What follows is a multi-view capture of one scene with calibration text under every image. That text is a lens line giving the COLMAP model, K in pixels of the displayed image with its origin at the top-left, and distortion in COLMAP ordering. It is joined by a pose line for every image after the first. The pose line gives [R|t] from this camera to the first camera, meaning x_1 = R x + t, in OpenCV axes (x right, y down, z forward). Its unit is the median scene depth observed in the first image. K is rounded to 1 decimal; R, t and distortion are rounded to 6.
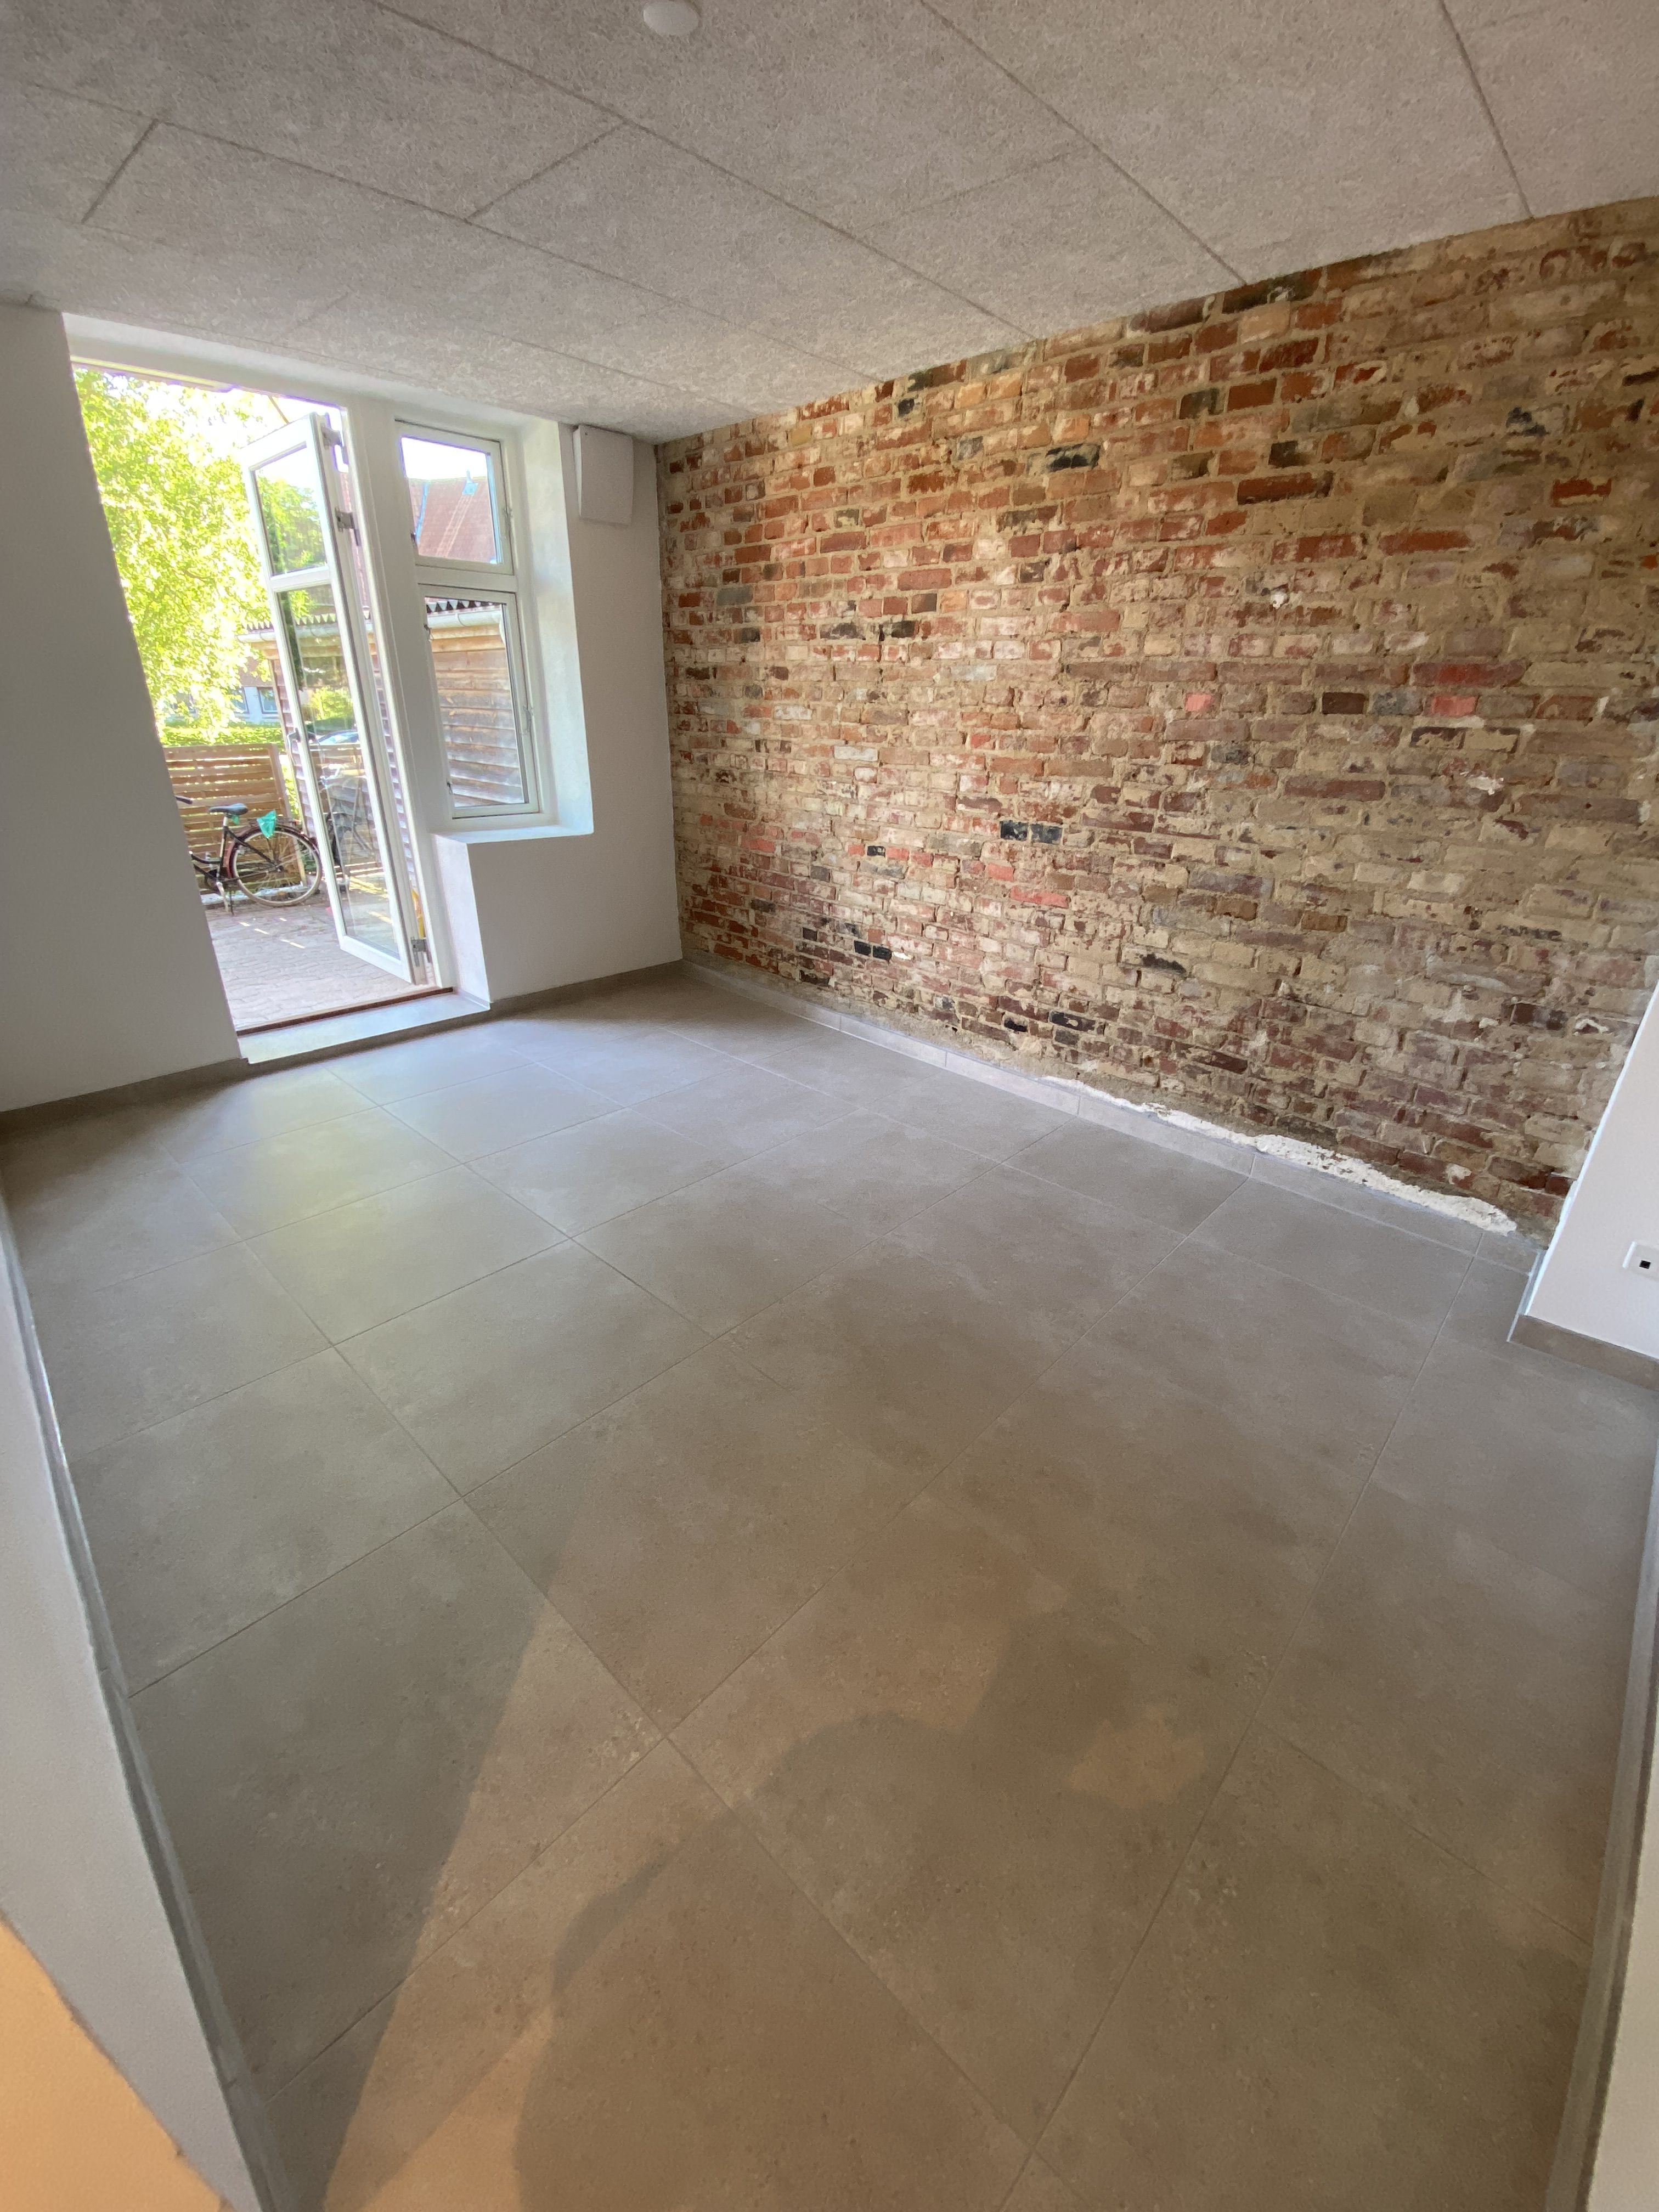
lens RADIAL K [[887.6, 0, 829.5], [0, 887.6, 1106.0], [0, 0, 1]] dist [0.021425, -0.022682]
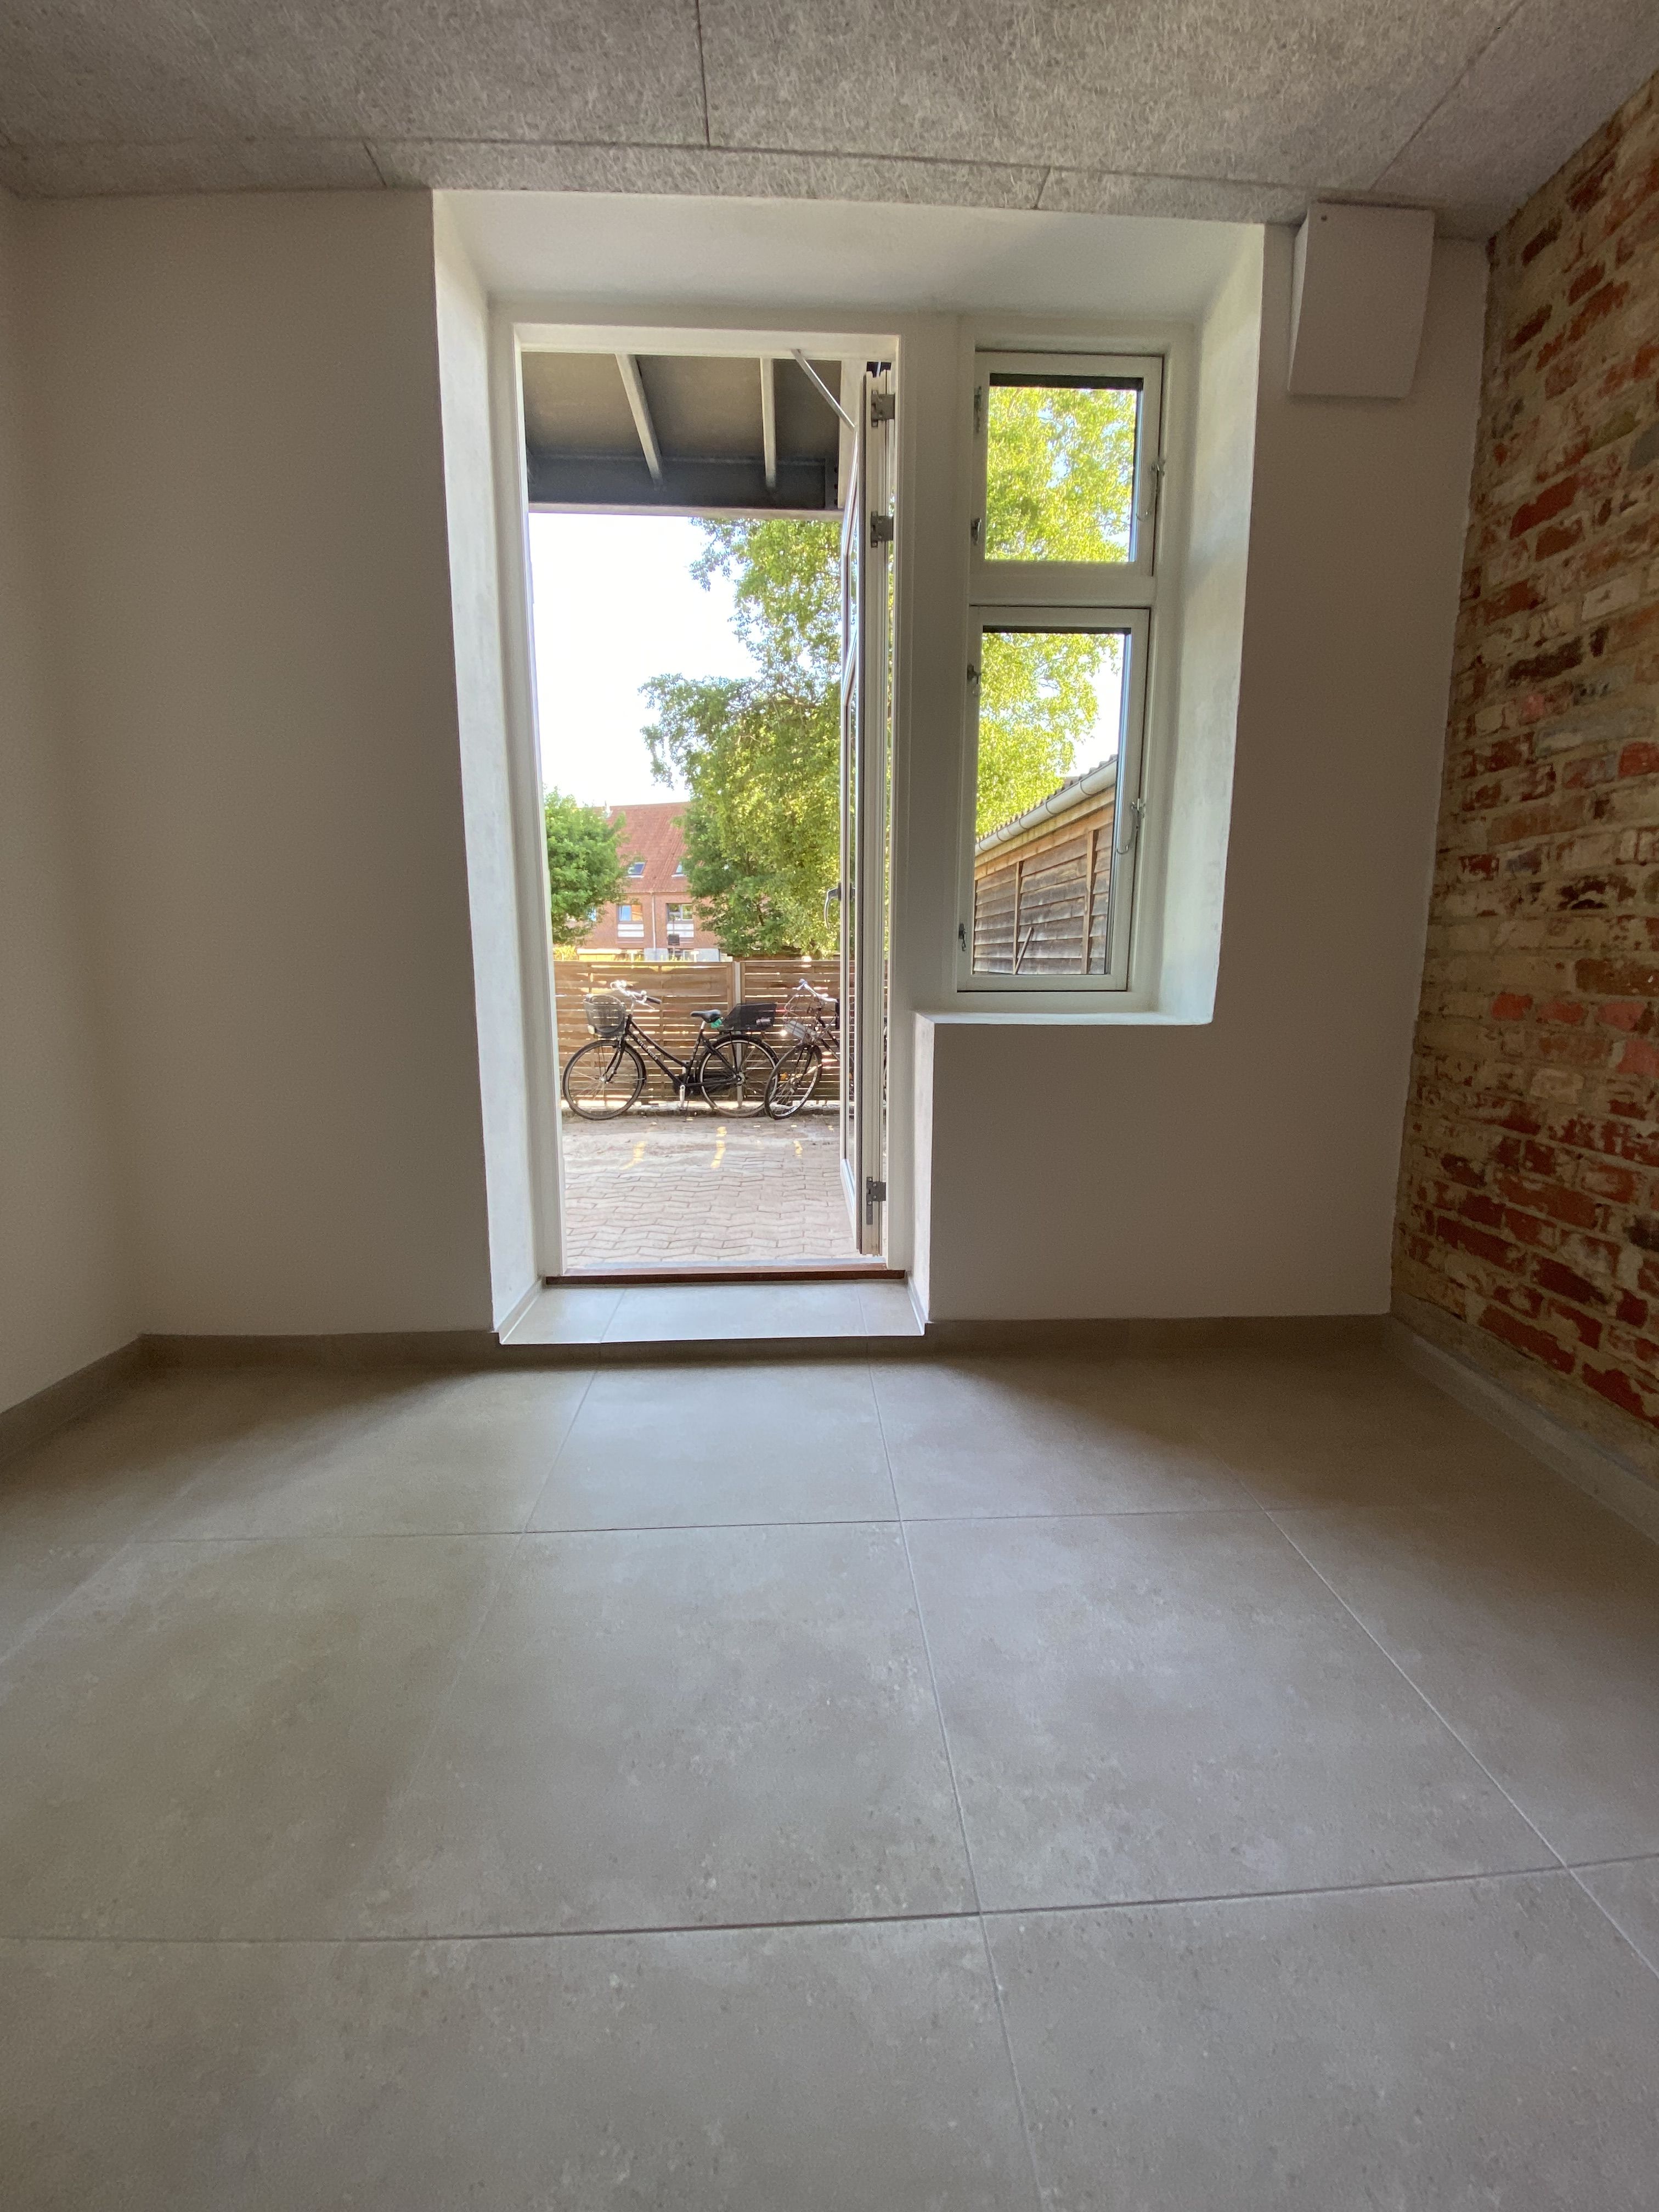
lens RADIAL K [[887.6, 0, 829.5], [0, 887.6, 1106.0], [0, 0, 1]] dist [0.021425, -0.022682]
pose [[0.717153, 0.097772, -0.690023, -0.078479], [-0.276086, 0.948961, -0.152480, -0.134343], [0.639896, 0.299857, 0.707544, 0.540712]]
